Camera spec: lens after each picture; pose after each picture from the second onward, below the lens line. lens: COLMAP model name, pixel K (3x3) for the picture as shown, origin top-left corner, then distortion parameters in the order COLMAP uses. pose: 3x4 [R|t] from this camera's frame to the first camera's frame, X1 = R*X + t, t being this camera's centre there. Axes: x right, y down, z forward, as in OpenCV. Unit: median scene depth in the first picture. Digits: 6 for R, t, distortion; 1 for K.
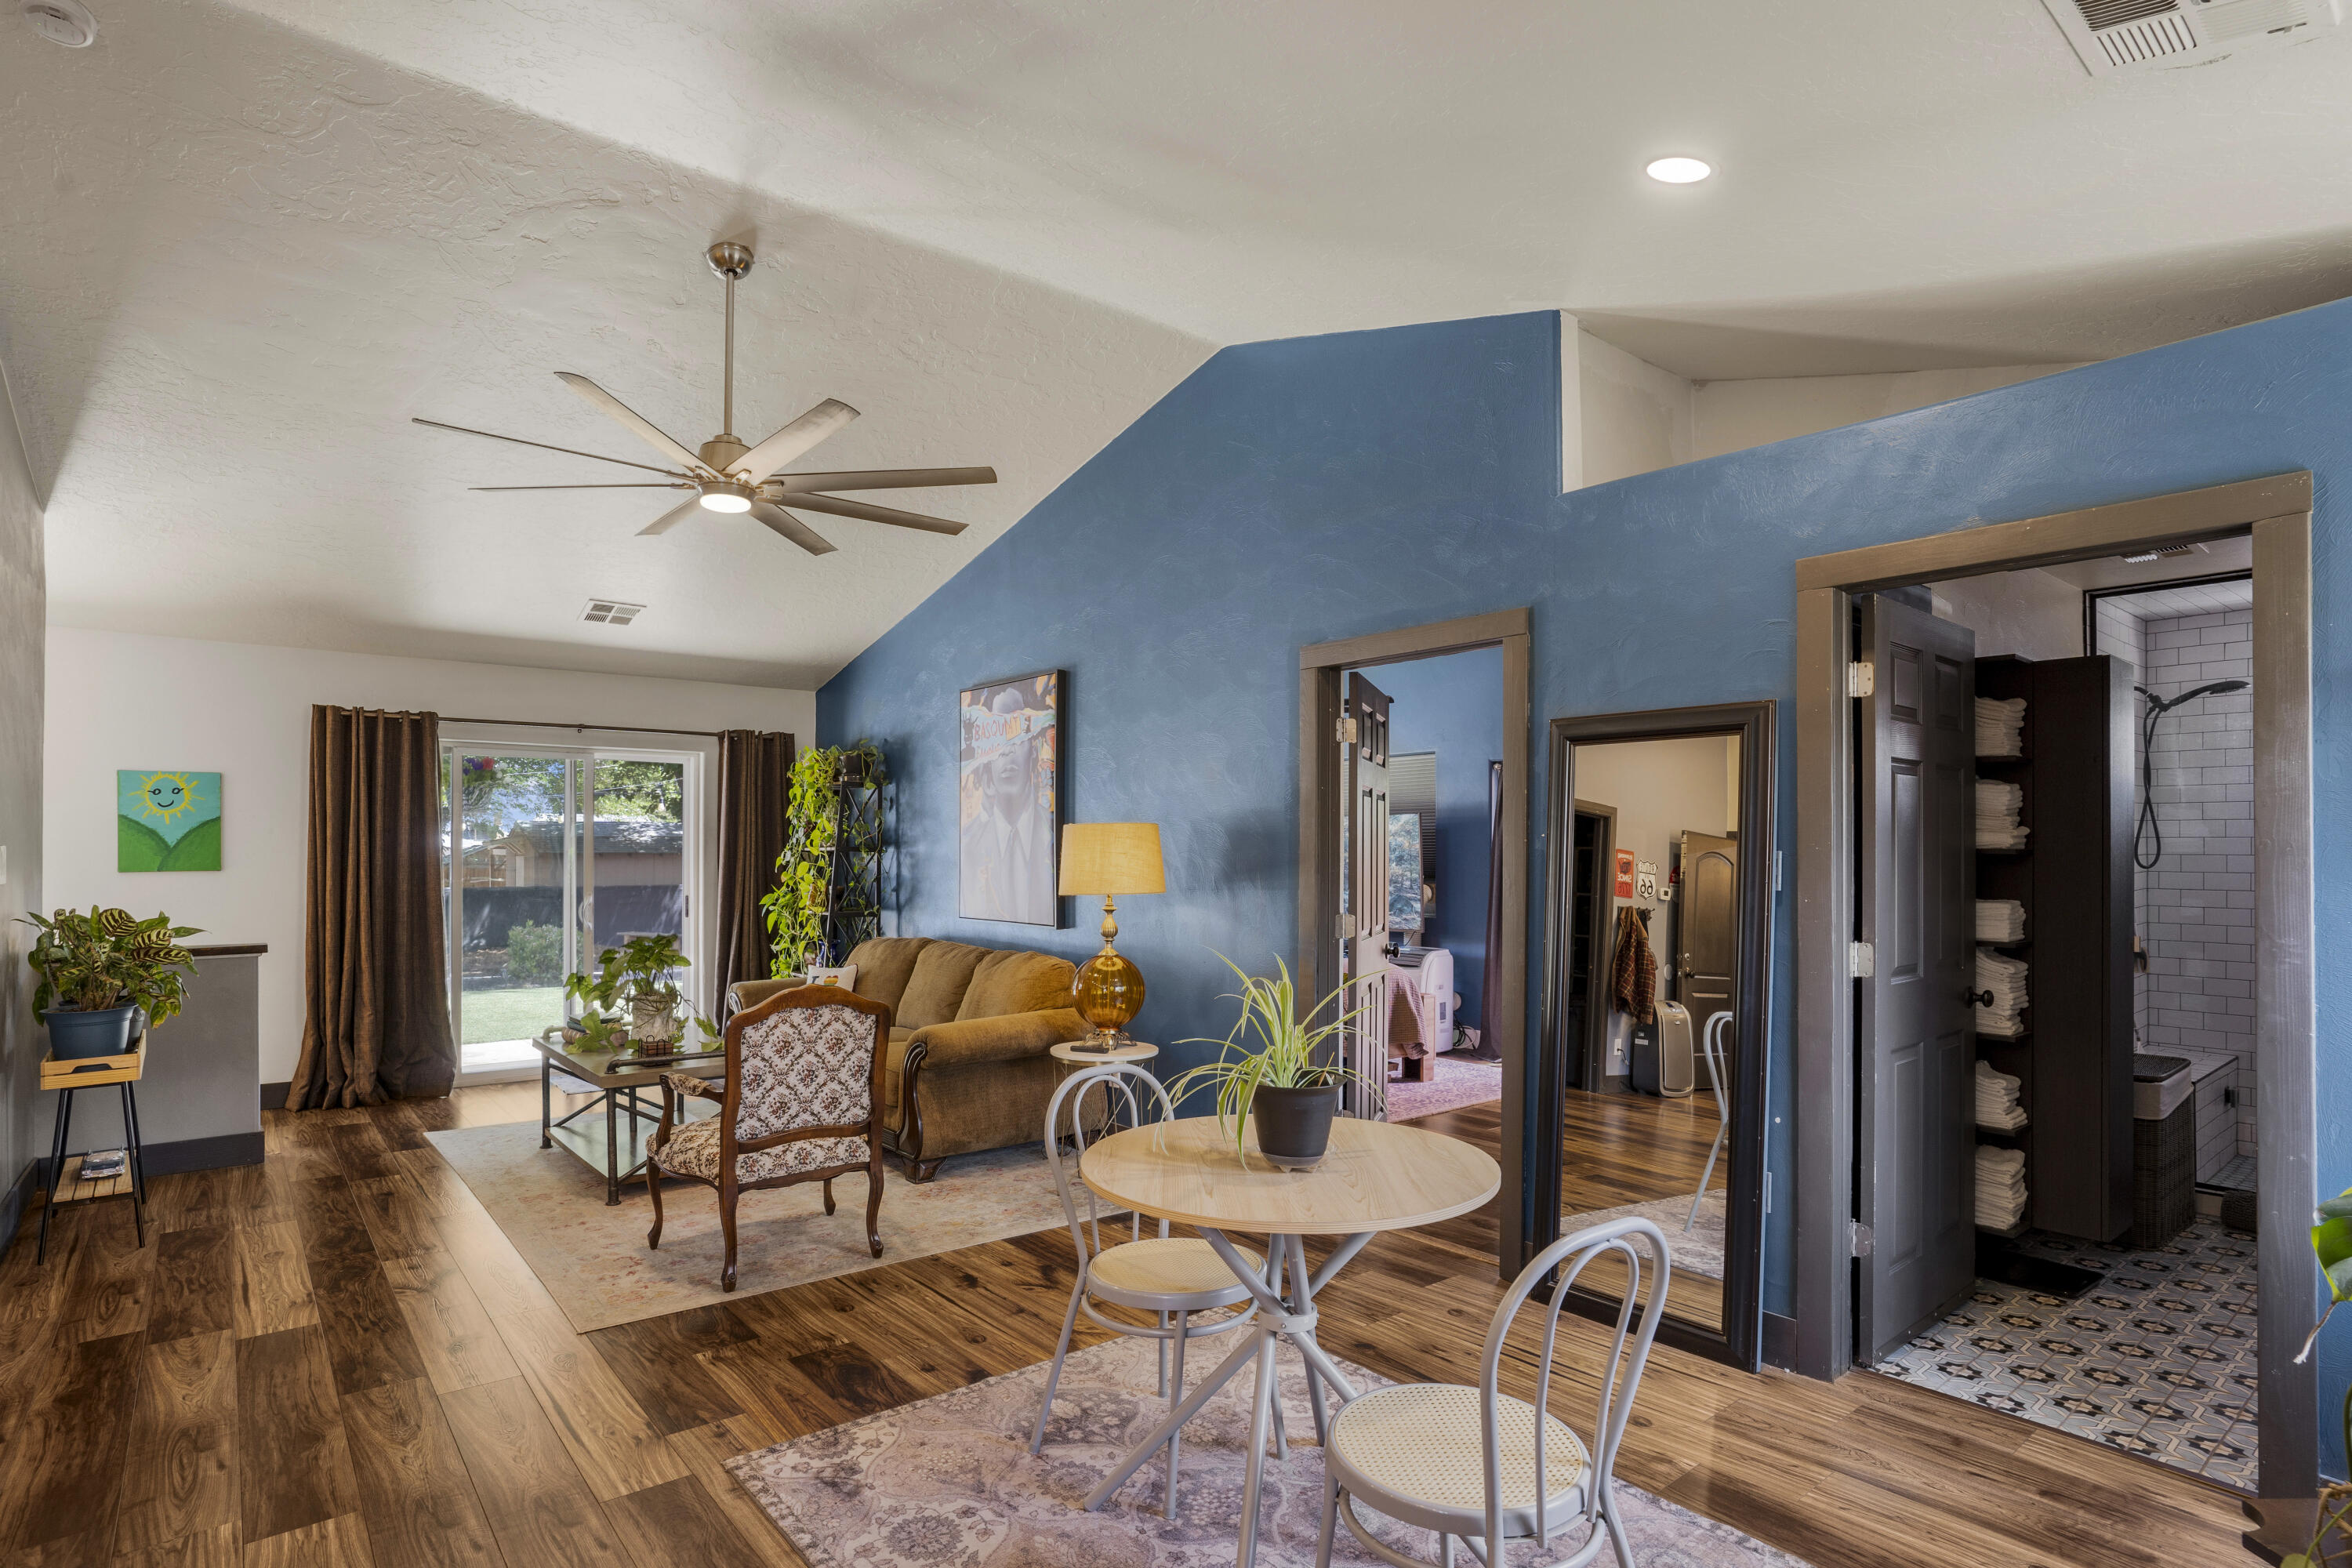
lens RADIAL K [[1199.7, 0, 1143.7], [0, 1199.7, 837.0], [0, 0, 1]] dist [-0.057028, 0.018976]
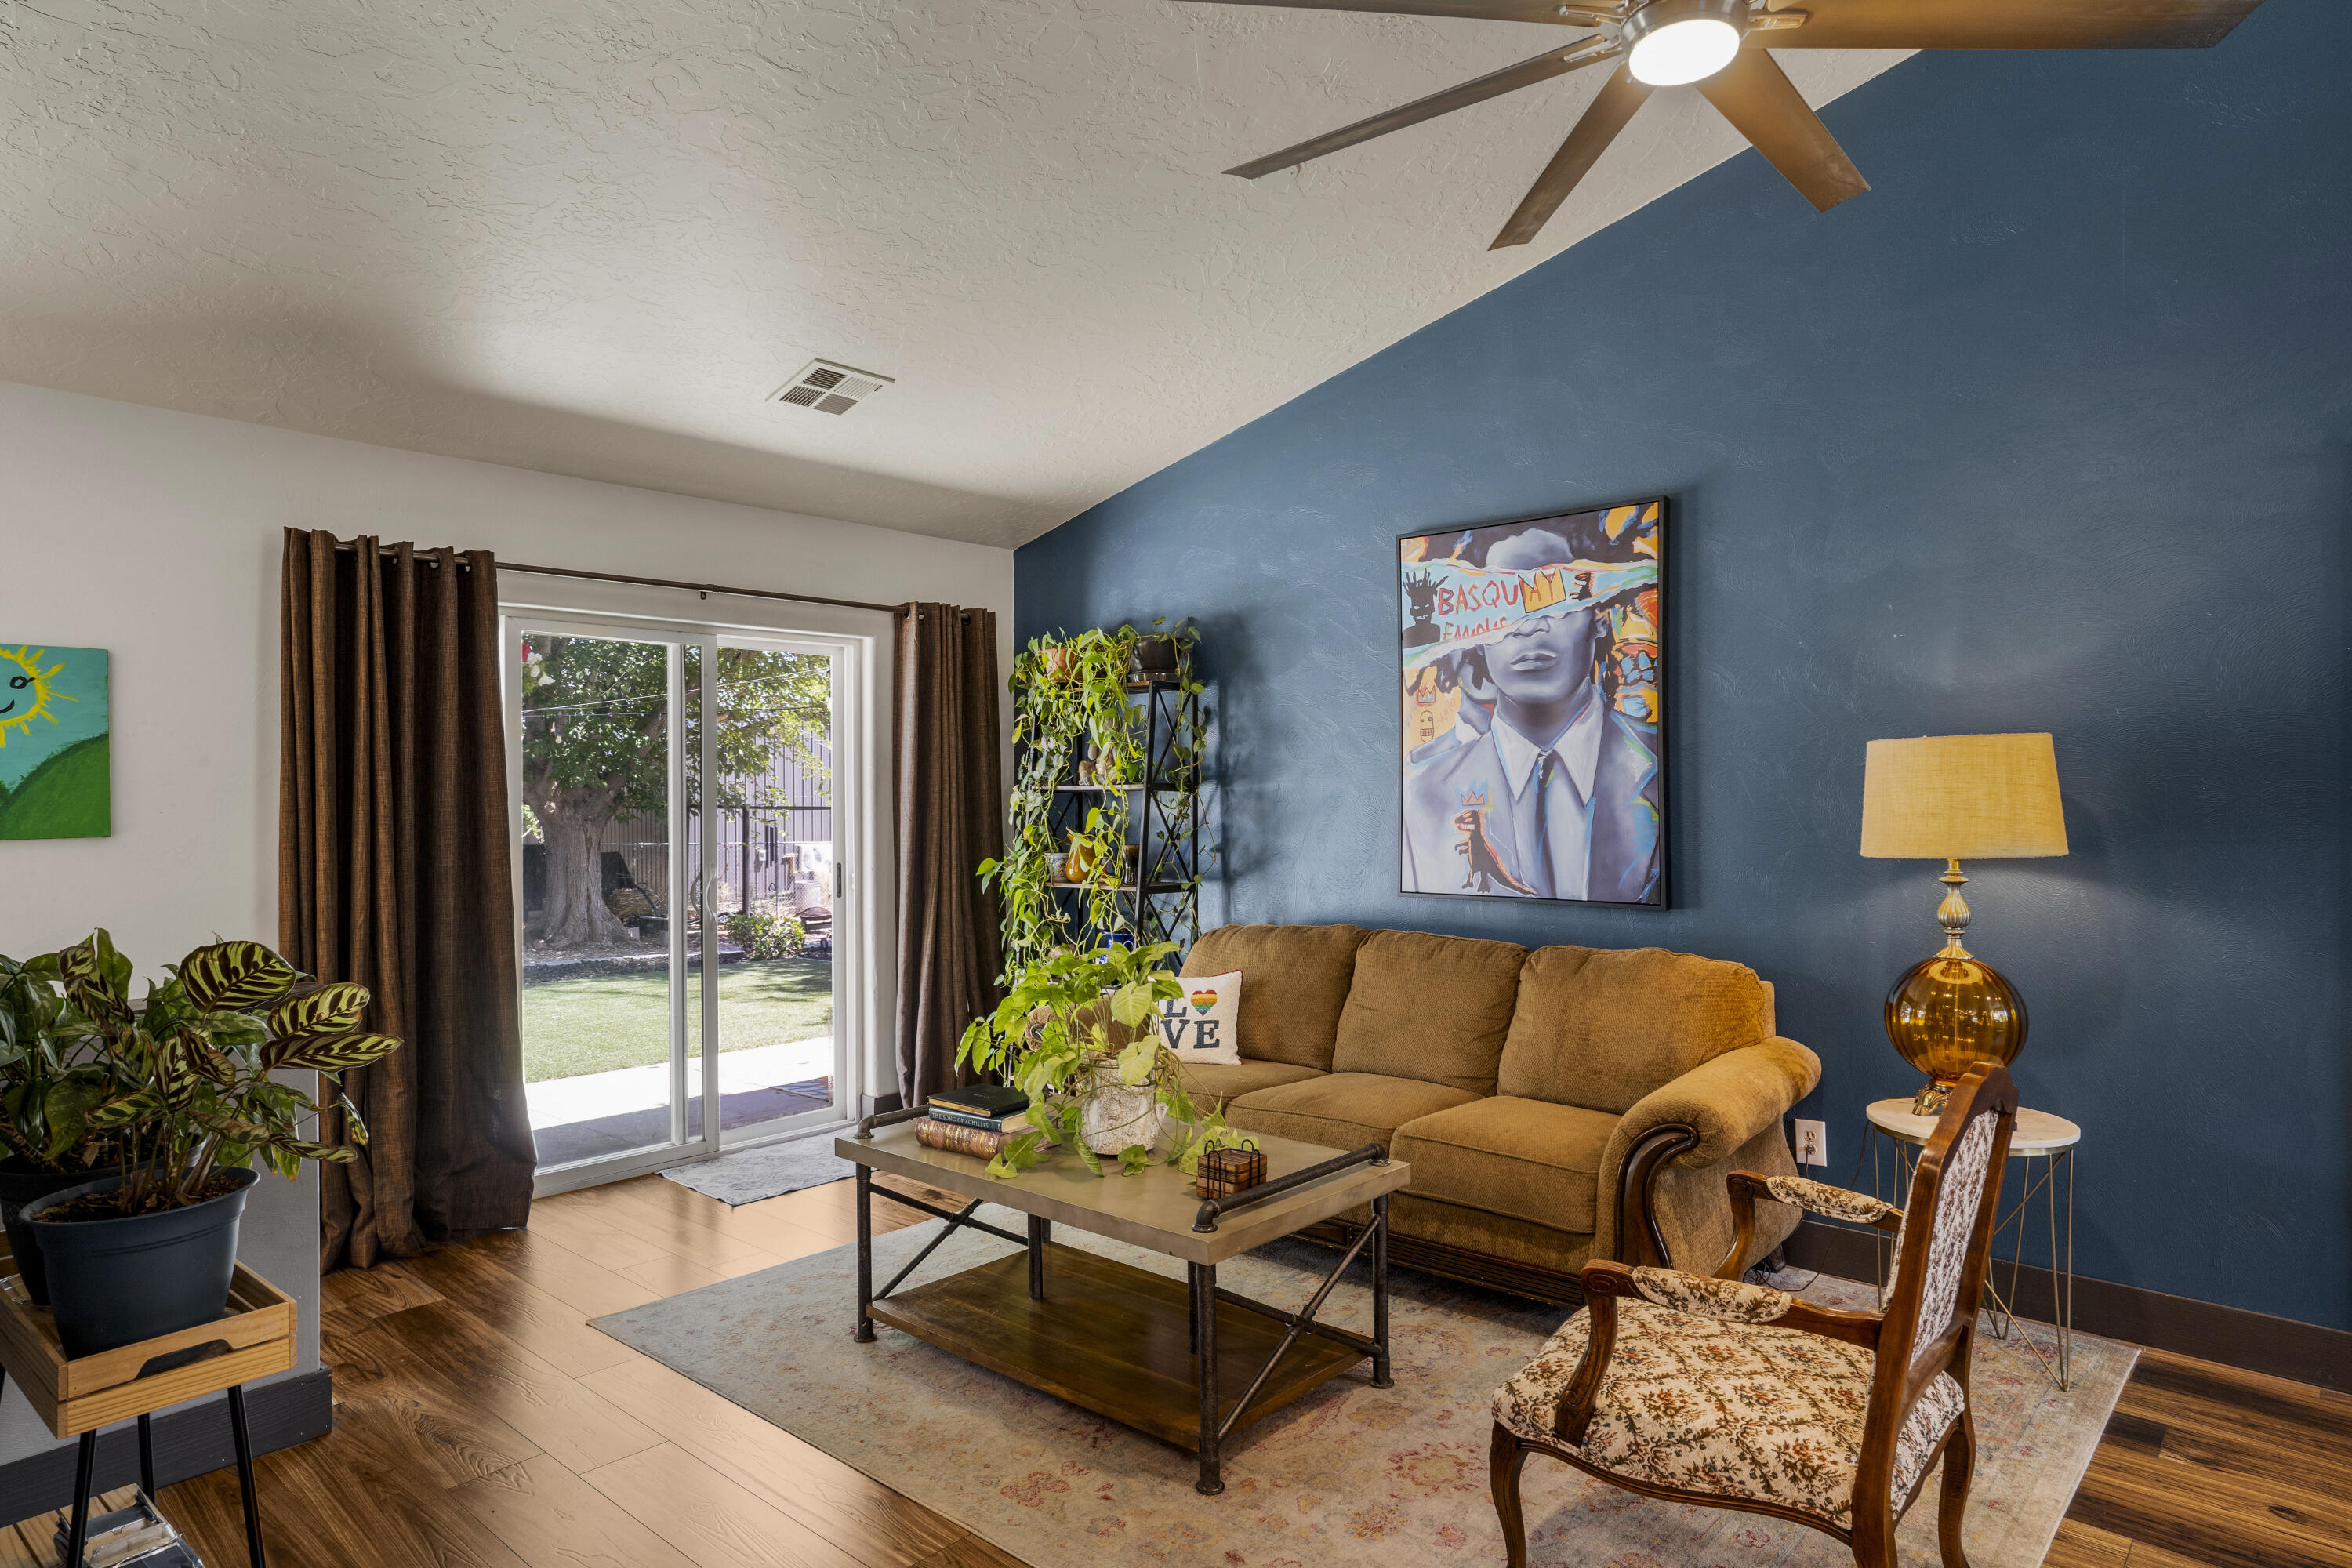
lens RADIAL K [[1378.4, 0, 1189.0], [0, 1378.4, 771.9], [0, 0, 1]] dist [-0.014632, 0.003243]
pose [[0.987007, -0.005965, 0.160566, -0.393328], [0.006352, 0.999978, -0.001896, 0.004023], [-0.160551, 0.002891, 0.987023, 0.300499]]
